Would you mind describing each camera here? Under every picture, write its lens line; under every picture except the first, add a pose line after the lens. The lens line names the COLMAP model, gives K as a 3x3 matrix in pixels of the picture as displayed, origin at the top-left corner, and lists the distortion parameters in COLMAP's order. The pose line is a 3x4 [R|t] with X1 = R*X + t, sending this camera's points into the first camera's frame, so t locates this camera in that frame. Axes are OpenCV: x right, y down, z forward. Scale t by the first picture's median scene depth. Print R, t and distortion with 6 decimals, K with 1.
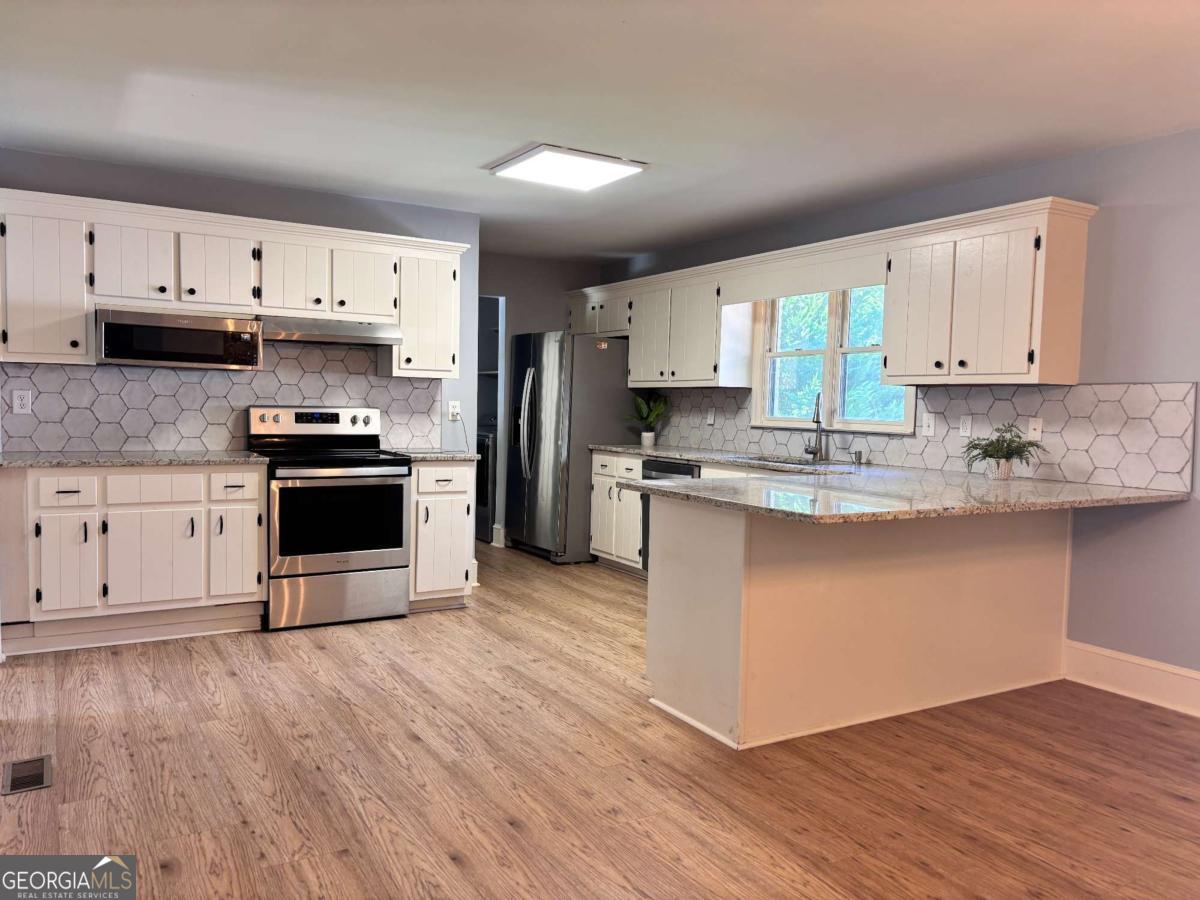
lens RADIAL K [[897.3, 0, 597.2], [0, 897.3, 457.3], [0, 0, 1]] dist [0.071169, -0.037048]
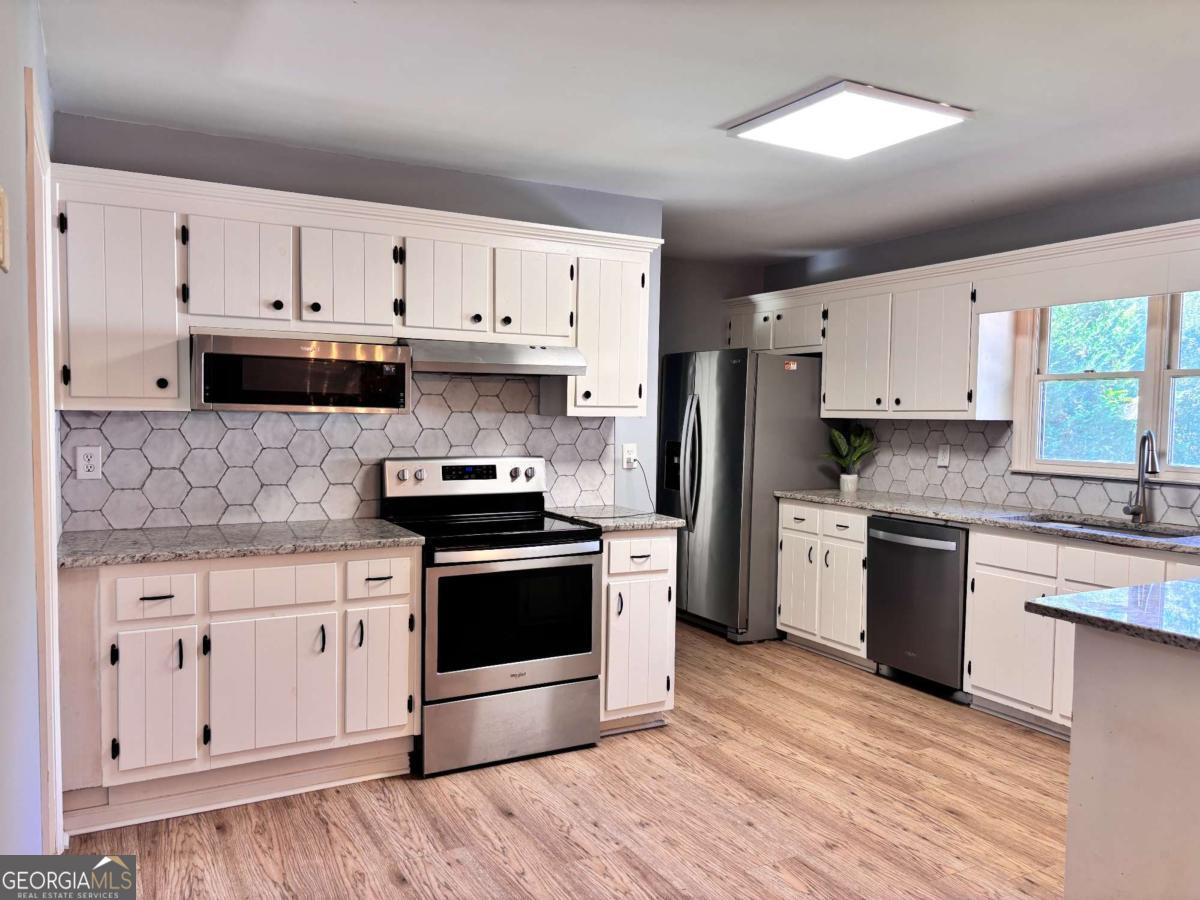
lens RADIAL K [[897.3, 0, 597.3], [0, 897.3, 453.9], [0, 0, 1]] dist [0.071169, -0.037048]
pose [[0.999600, -0.008047, -0.027096, -0.182020], [0.007728, 0.999900, -0.011856, -0.049252], [0.027189, 0.011642, 0.999563, 0.255871]]
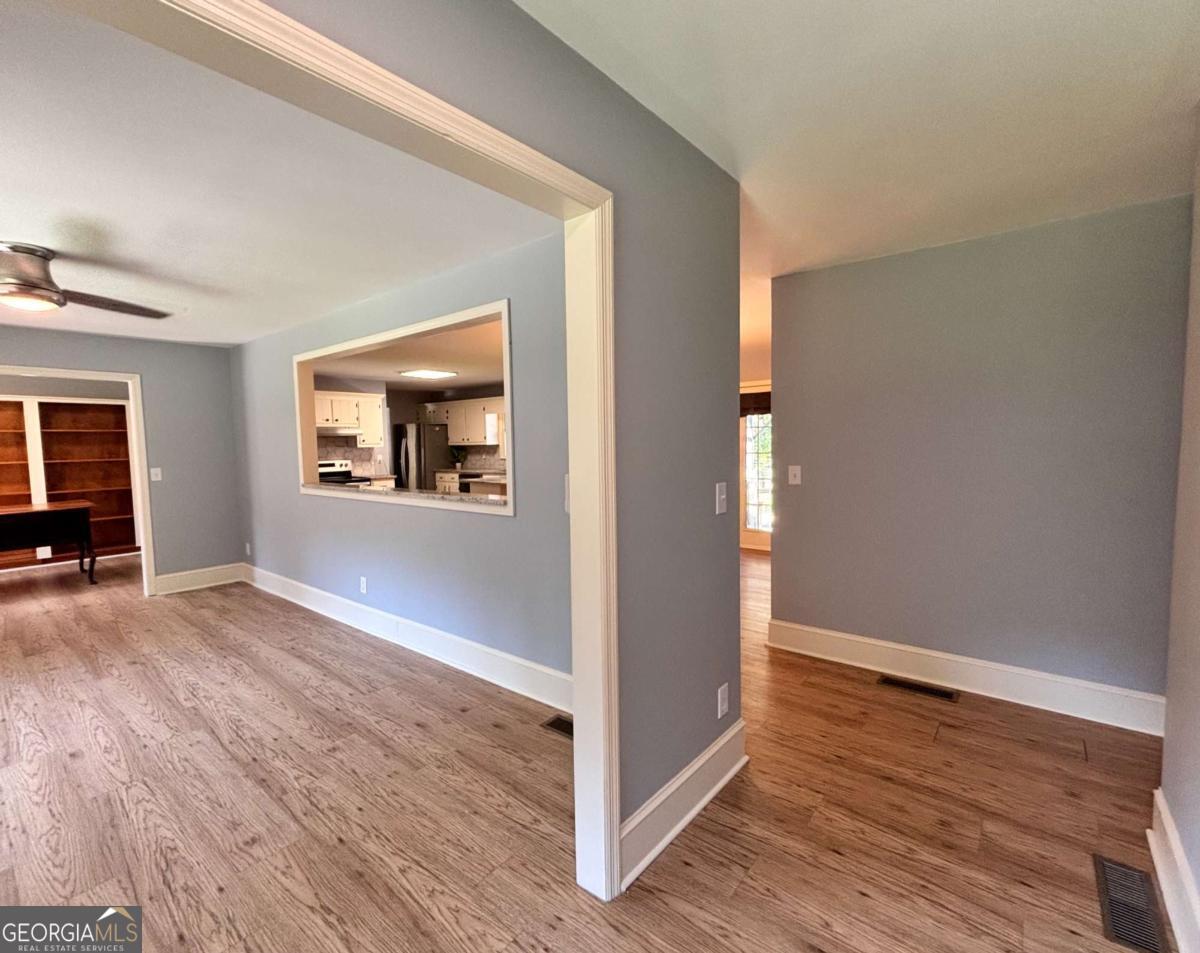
lens RADIAL K [[549.5, 0, 608.9], [0, 549.5, 476.2], [0, 0, 1]] dist [0.027367, 0.000170]
pose [[0.932256, -0.064523, 0.356001, -0.125760], [0.061621, 0.997909, 0.019499, 0.005004], [-0.356514, 0.003759, 0.934282, -0.717697]]
